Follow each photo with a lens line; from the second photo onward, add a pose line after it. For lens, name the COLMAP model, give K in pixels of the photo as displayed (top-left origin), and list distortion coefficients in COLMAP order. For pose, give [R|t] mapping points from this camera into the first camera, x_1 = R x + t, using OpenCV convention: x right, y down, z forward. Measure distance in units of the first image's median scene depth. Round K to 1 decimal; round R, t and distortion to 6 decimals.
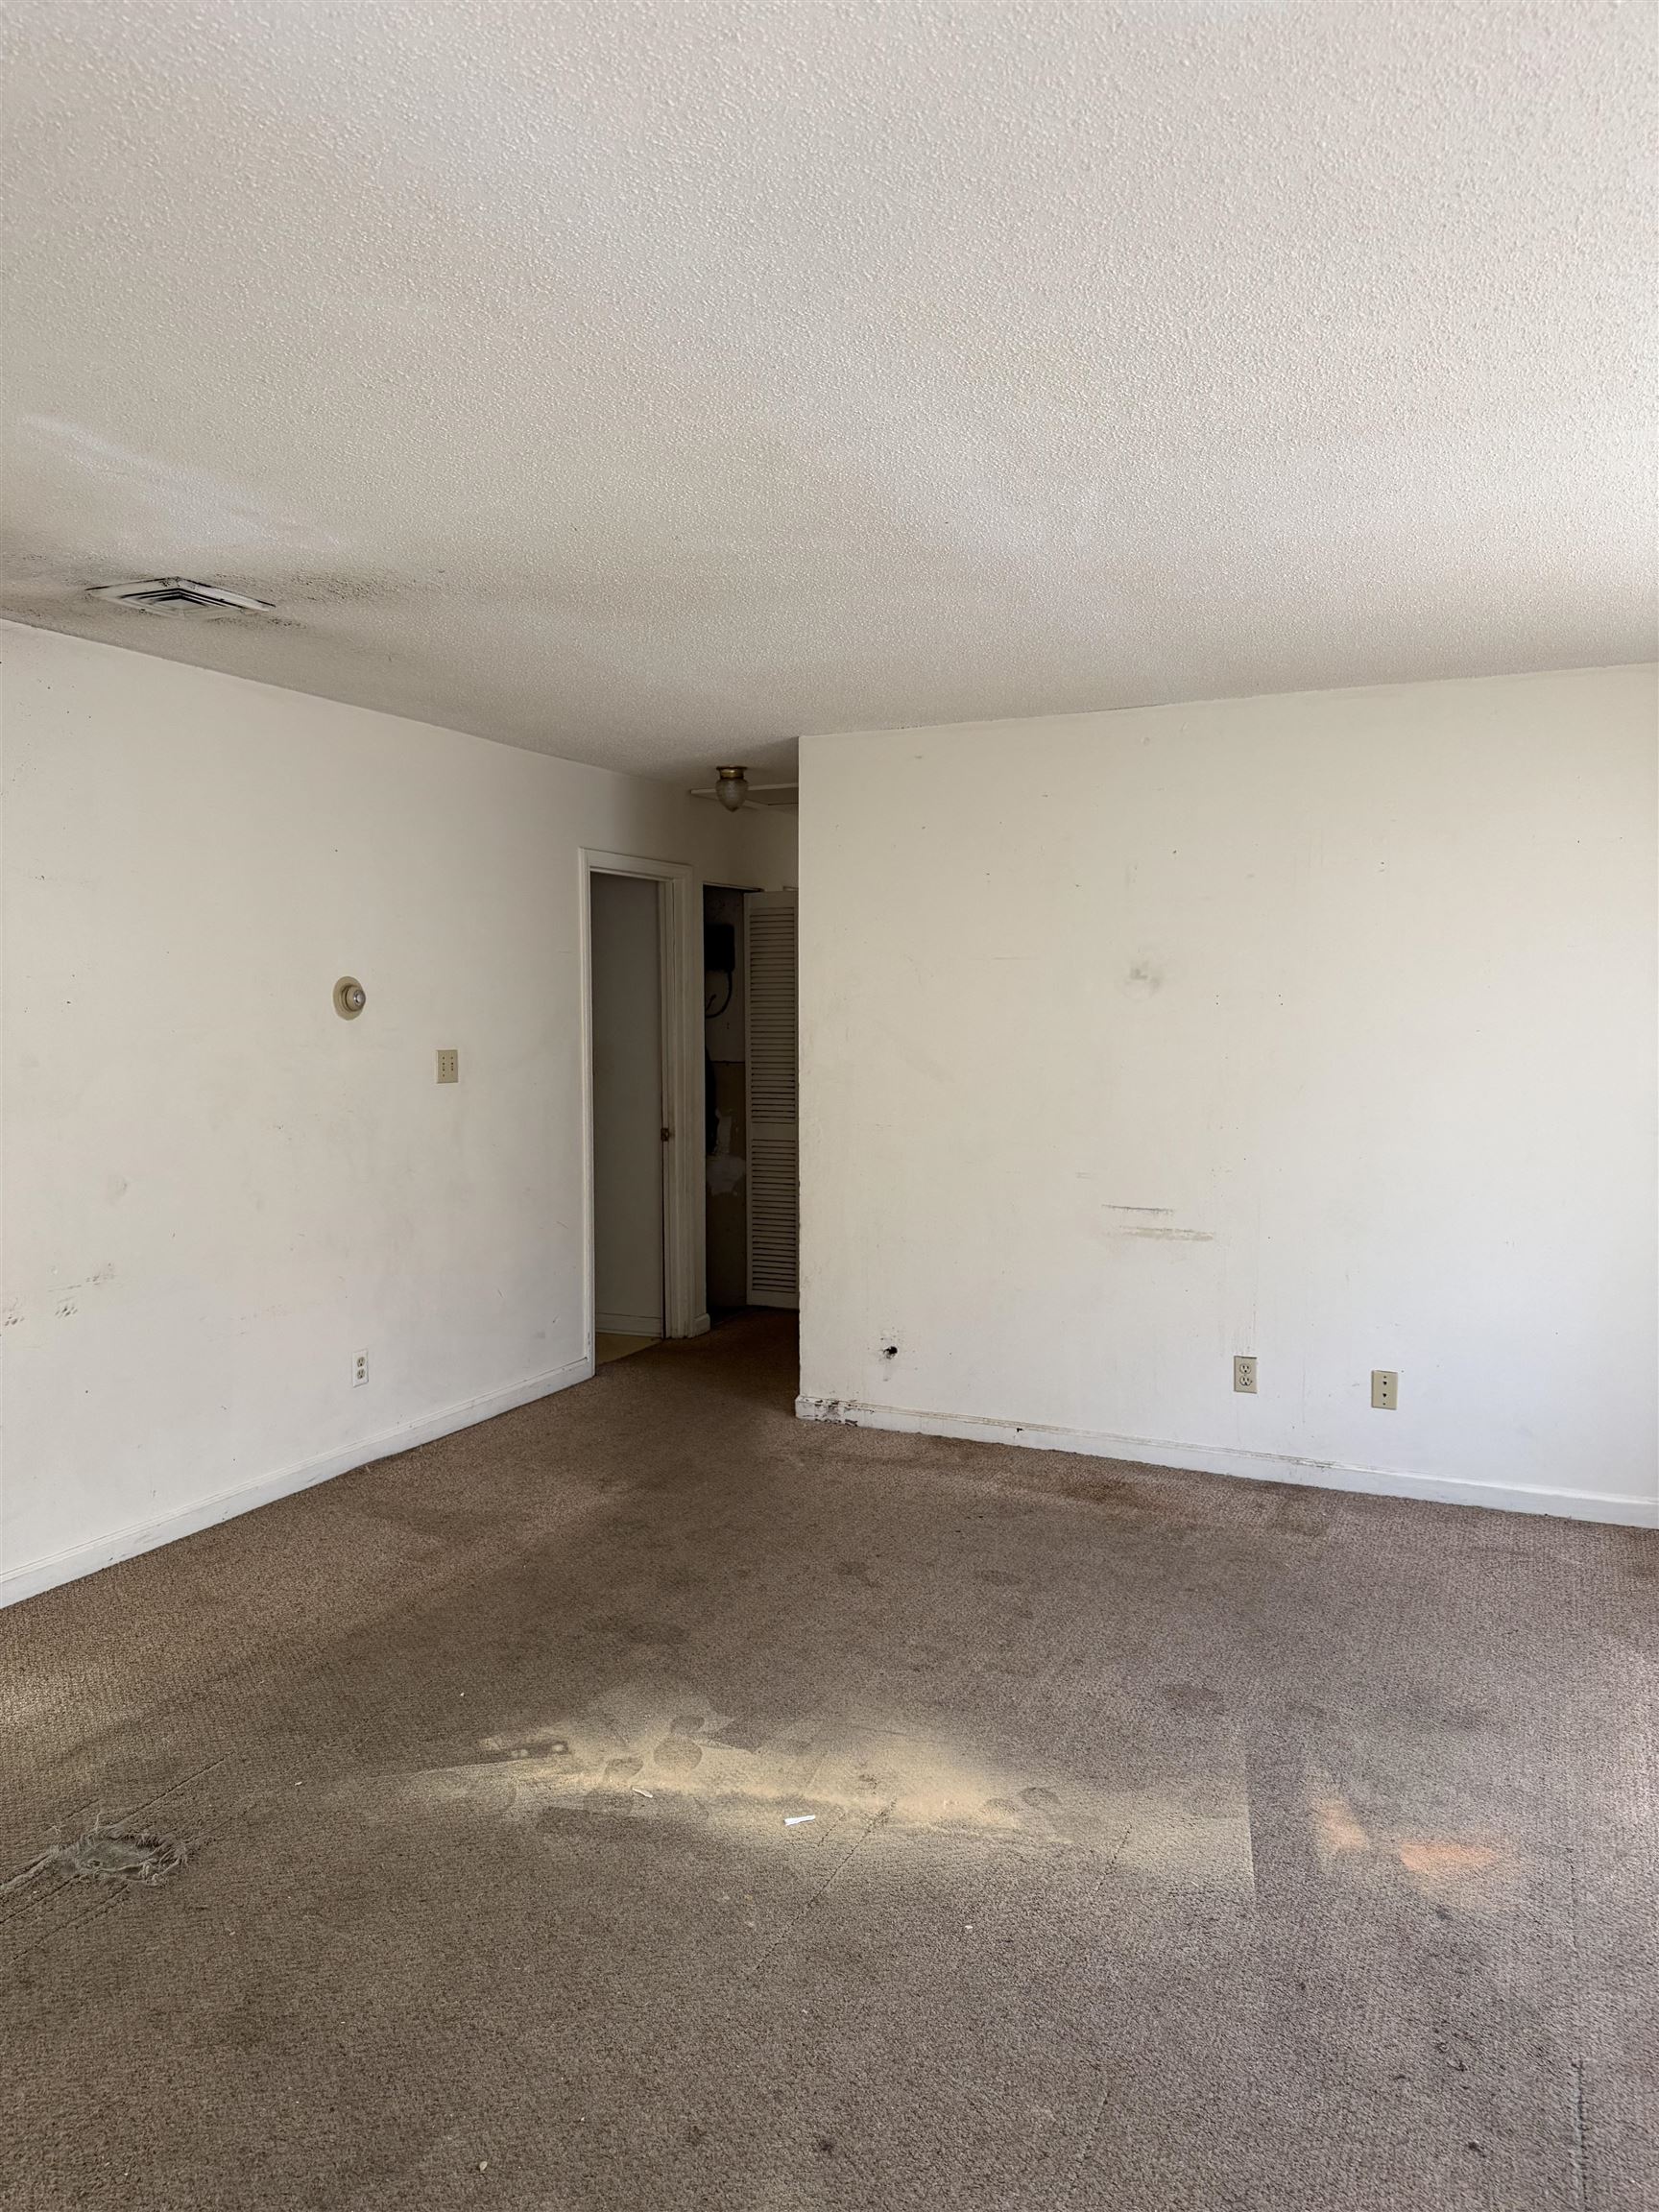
lens RADIAL K [[1548.4, 0, 829.6], [0, 1548.4, 1105.9], [0, 0, 1]] dist [-0.002994, -0.000129]
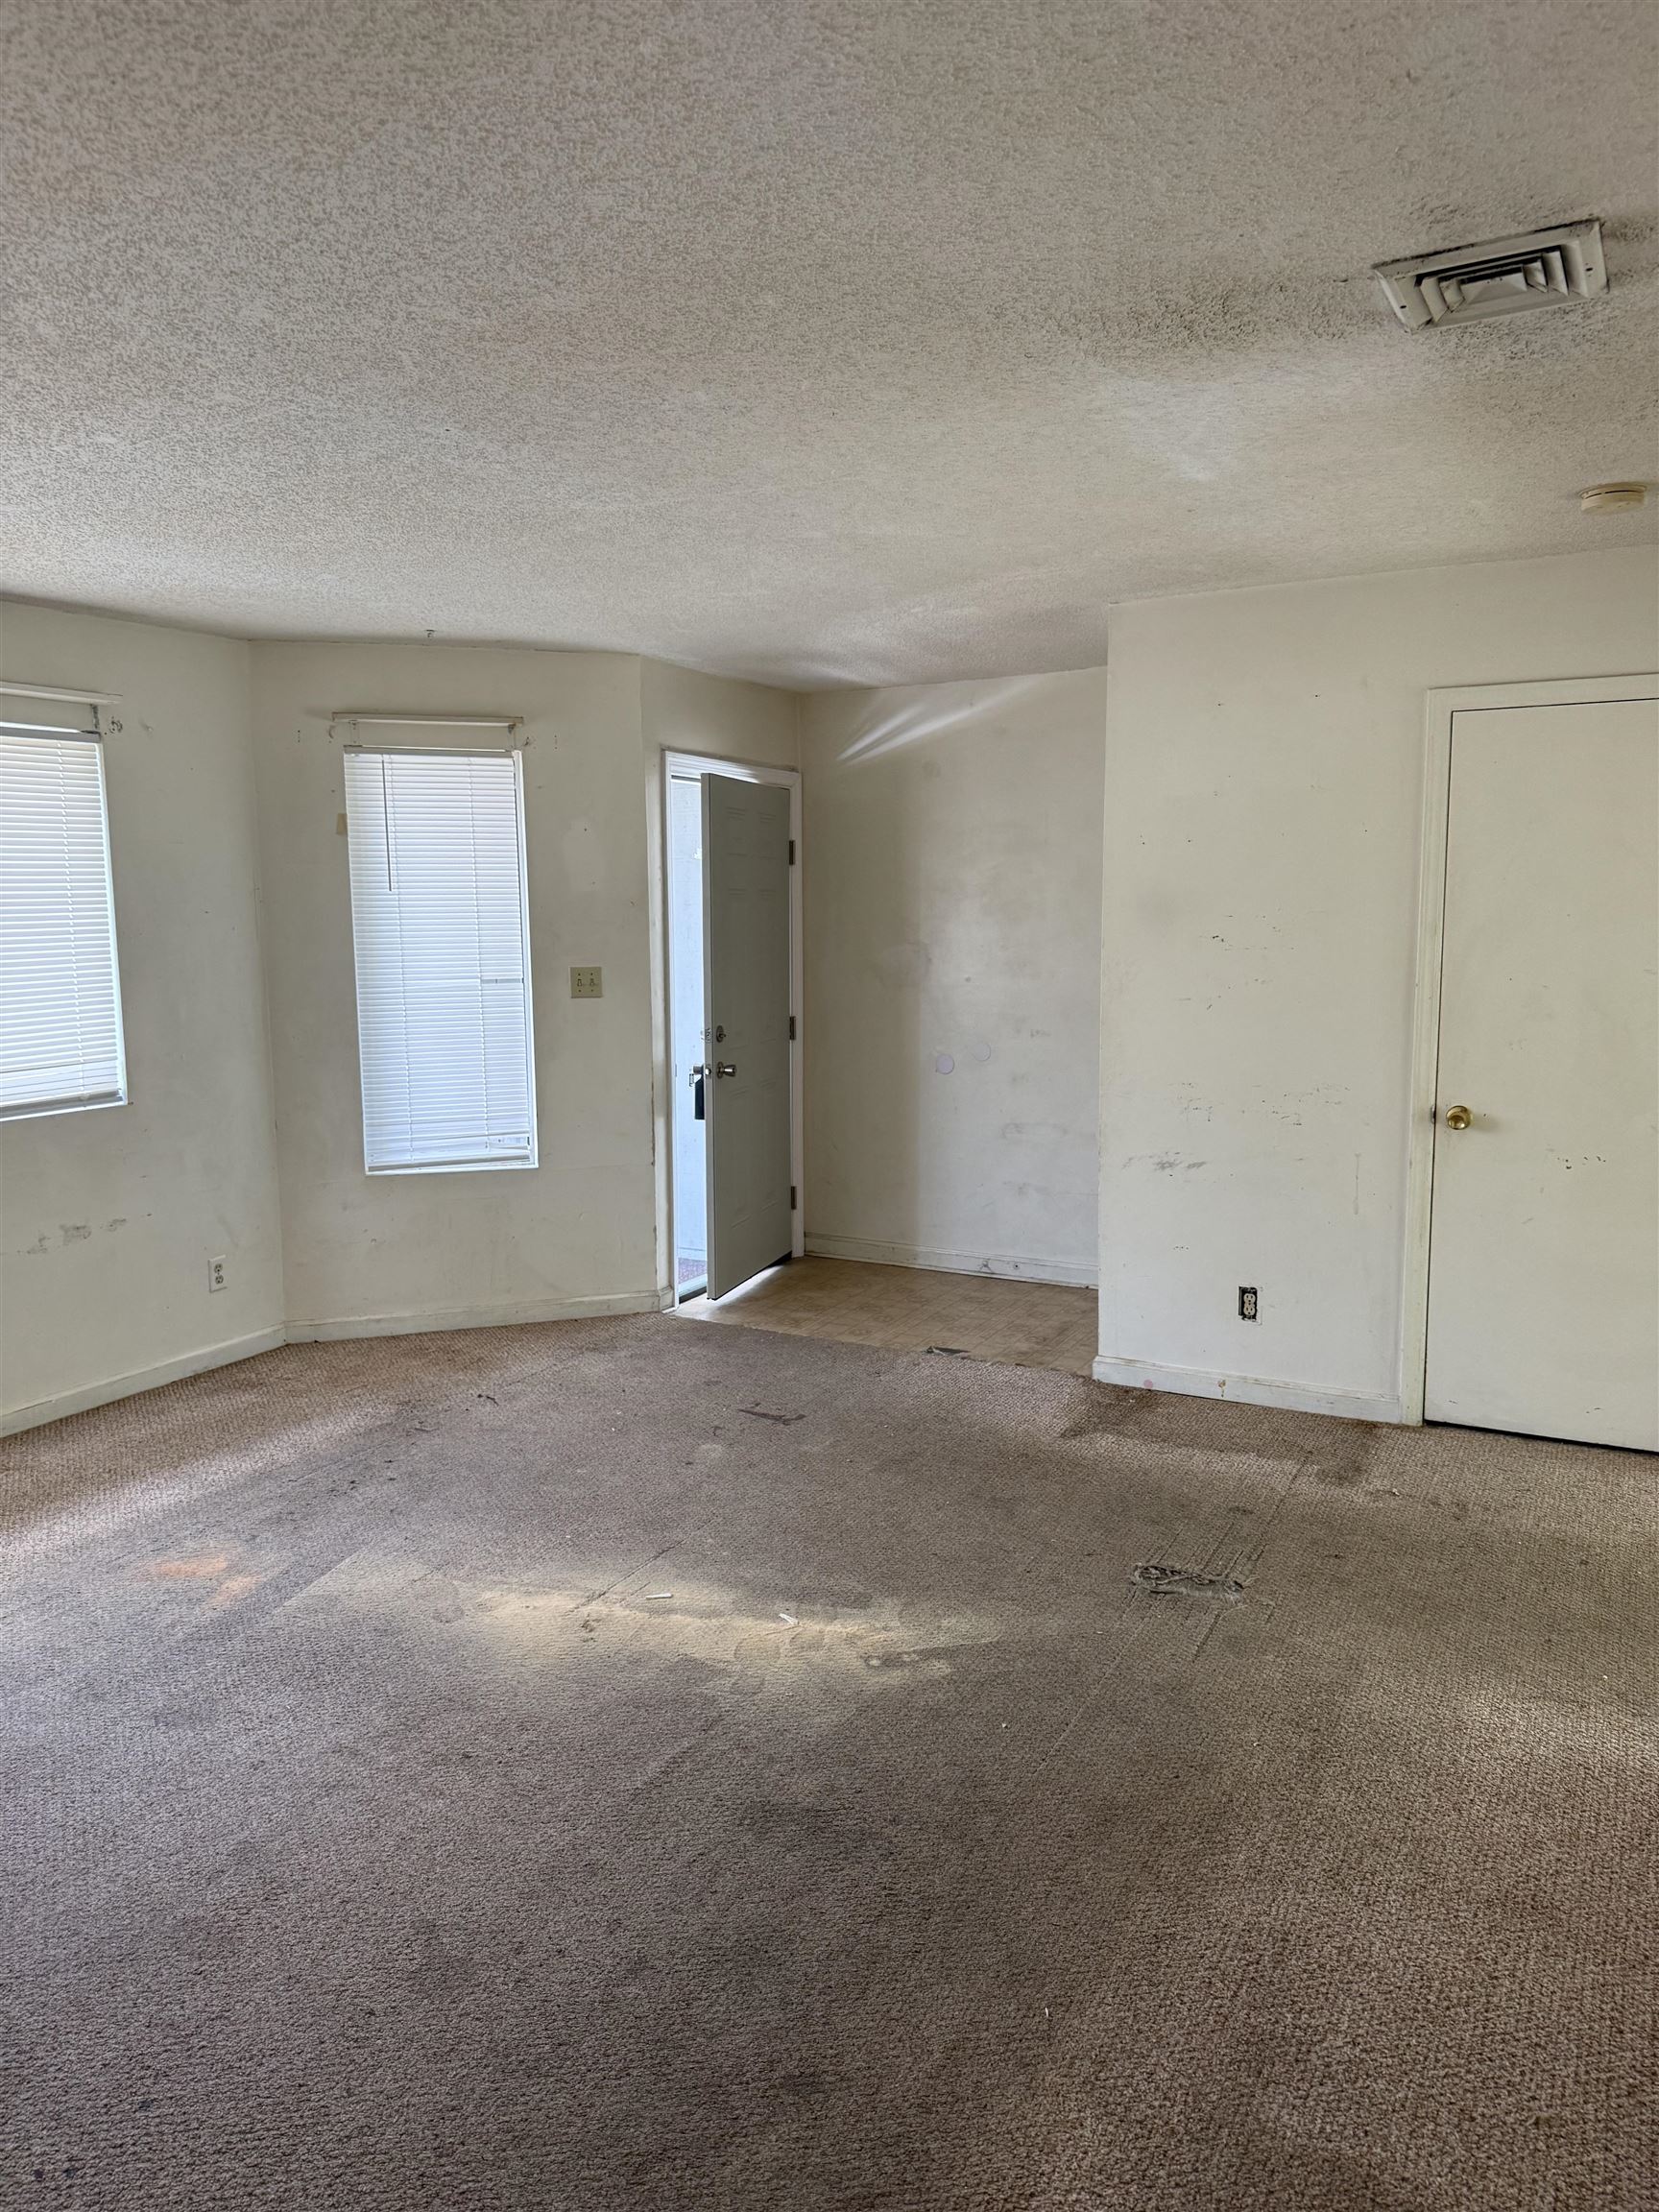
lens RADIAL K [[1548.4, 0, 829.4], [0, 1548.4, 1106.4], [0, 0, 1]] dist [-0.002994, -0.000129]
pose [[-0.998471, 0.001184, 0.055265, -0.208807], [0.011673, 0.981743, 0.189851, -0.142914], [-0.054031, 0.190206, -0.980256, 1.989275]]
